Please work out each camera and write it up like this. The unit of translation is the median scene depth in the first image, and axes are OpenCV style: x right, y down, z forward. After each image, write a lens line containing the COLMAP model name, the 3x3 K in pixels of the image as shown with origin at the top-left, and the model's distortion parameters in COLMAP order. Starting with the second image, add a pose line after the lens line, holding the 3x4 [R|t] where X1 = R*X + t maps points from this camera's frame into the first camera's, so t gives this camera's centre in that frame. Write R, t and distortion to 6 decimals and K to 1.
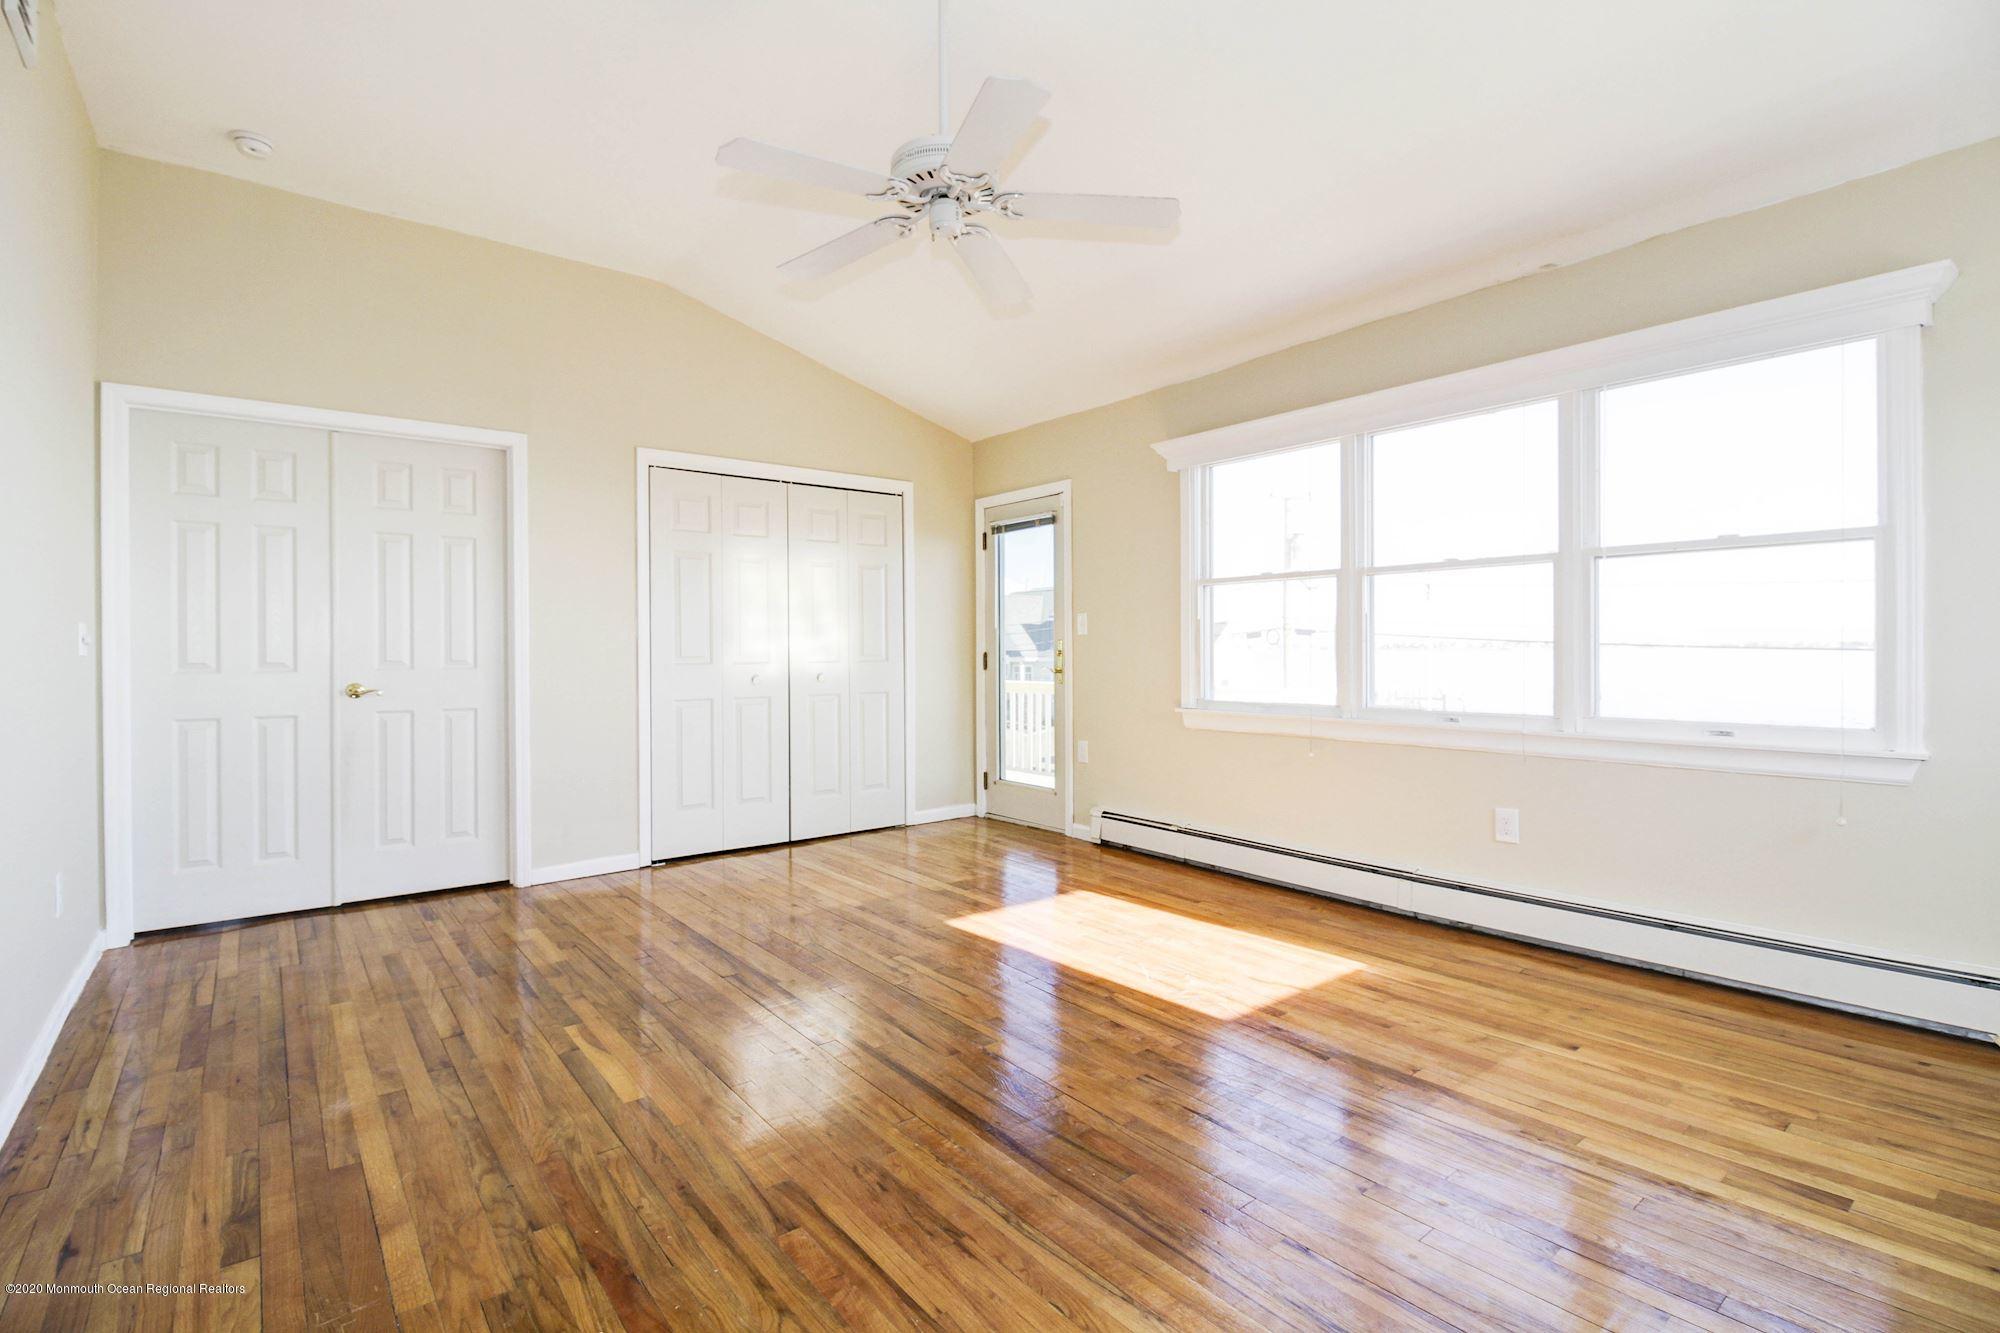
lens RADIAL K [[929.4, 0, 1004.7], [0, 929.4, 652.4], [0, 0, 1]] dist [-0.001725, -0.001017]
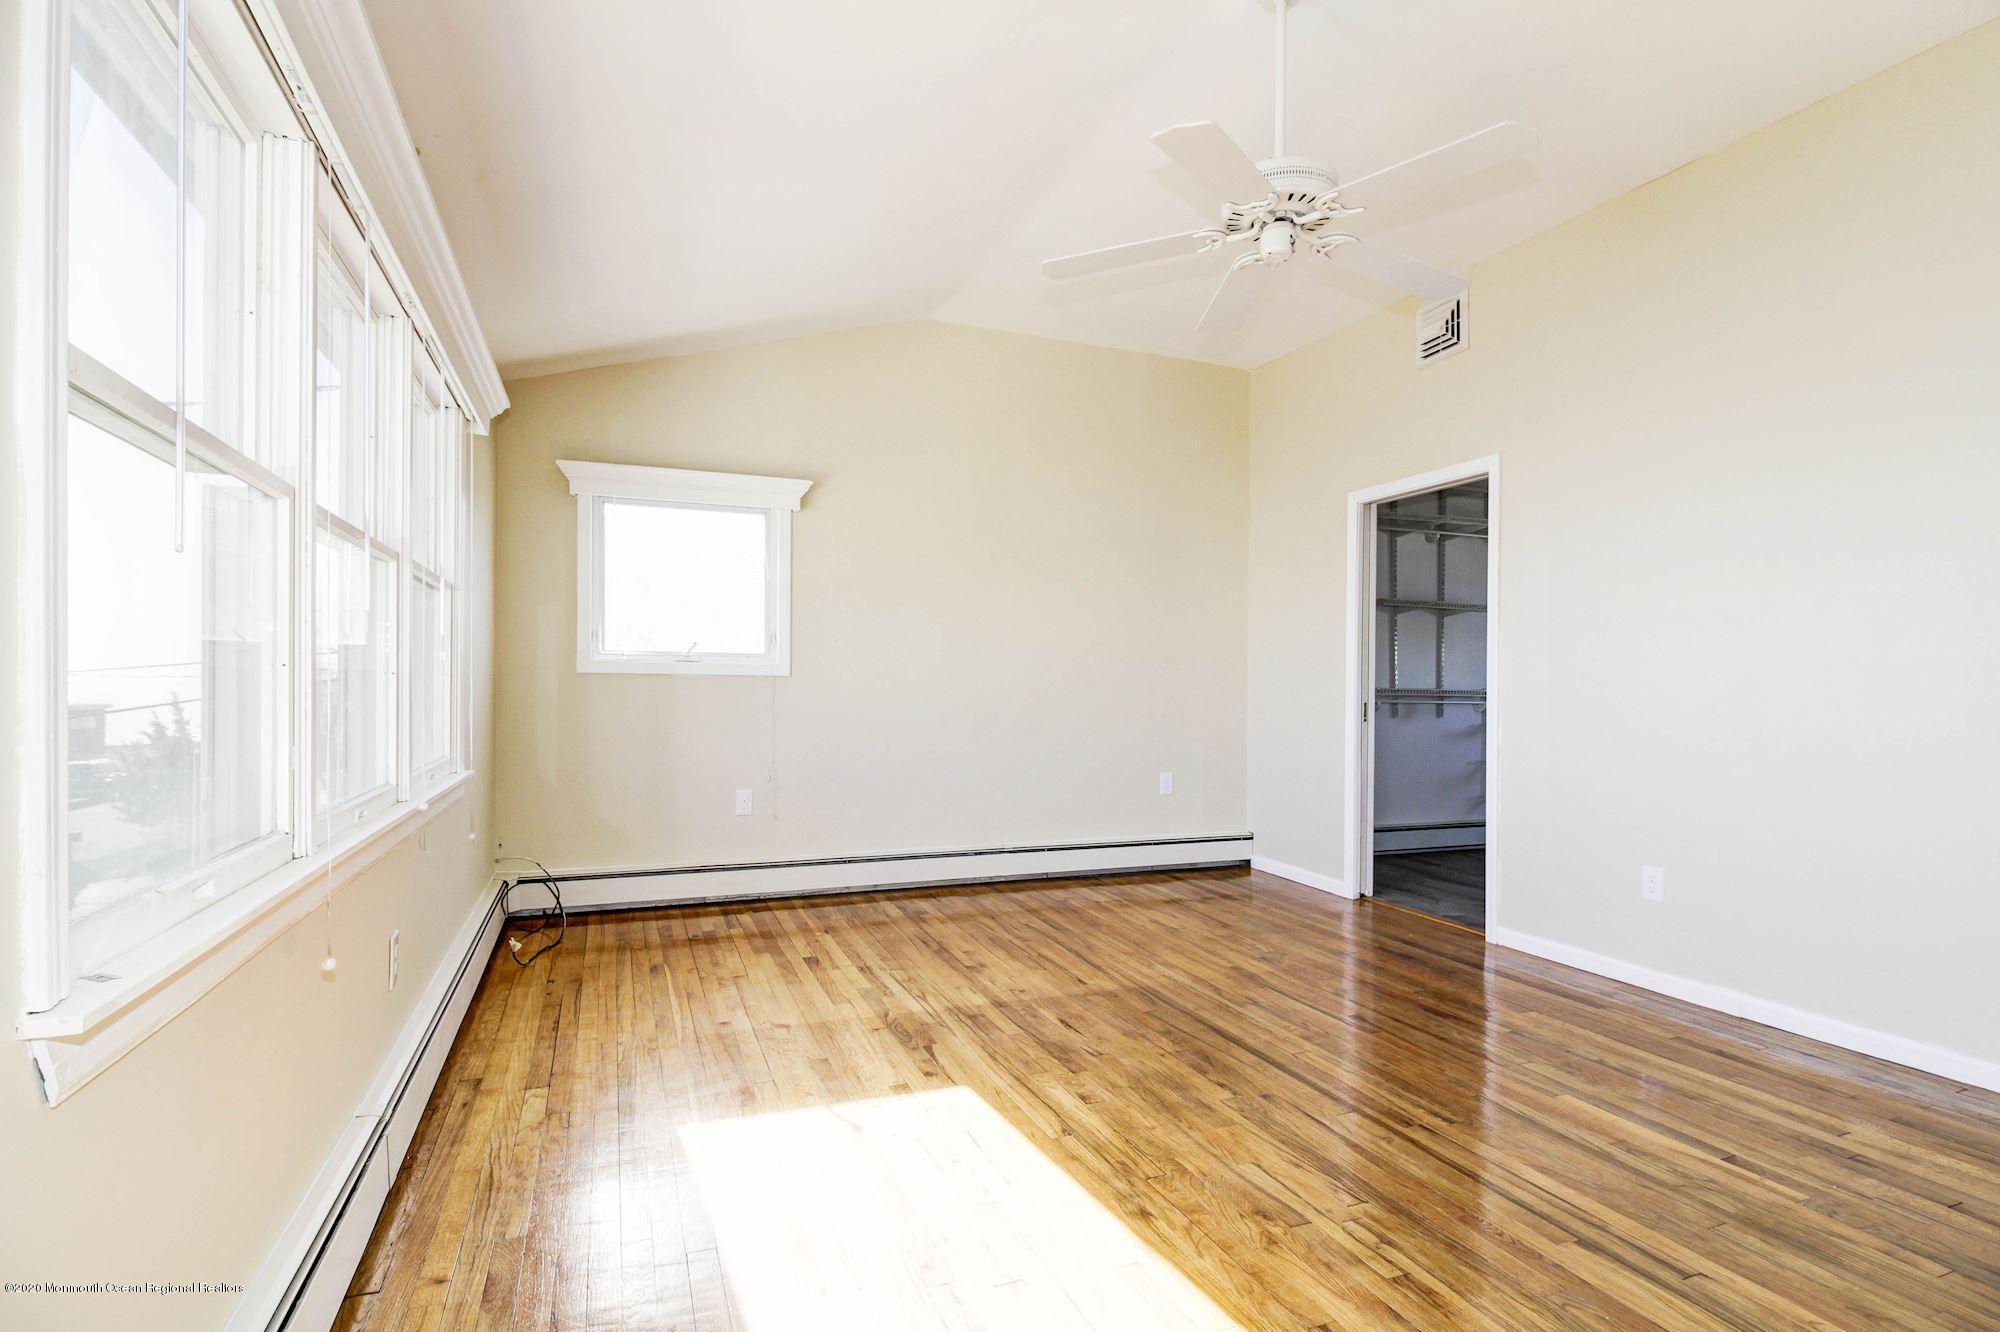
lens RADIAL K [[957.2, 0, 998.7], [0, 957.2, 687.7], [0, 0, 1]] dist [-0.000484, -0.000304]
pose [[-0.957934, -0.002529, 0.286976, -0.077438], [-0.001389, 0.999990, 0.004176, -0.010033], [-0.286984, 0.003602, -0.957929, 2.161298]]
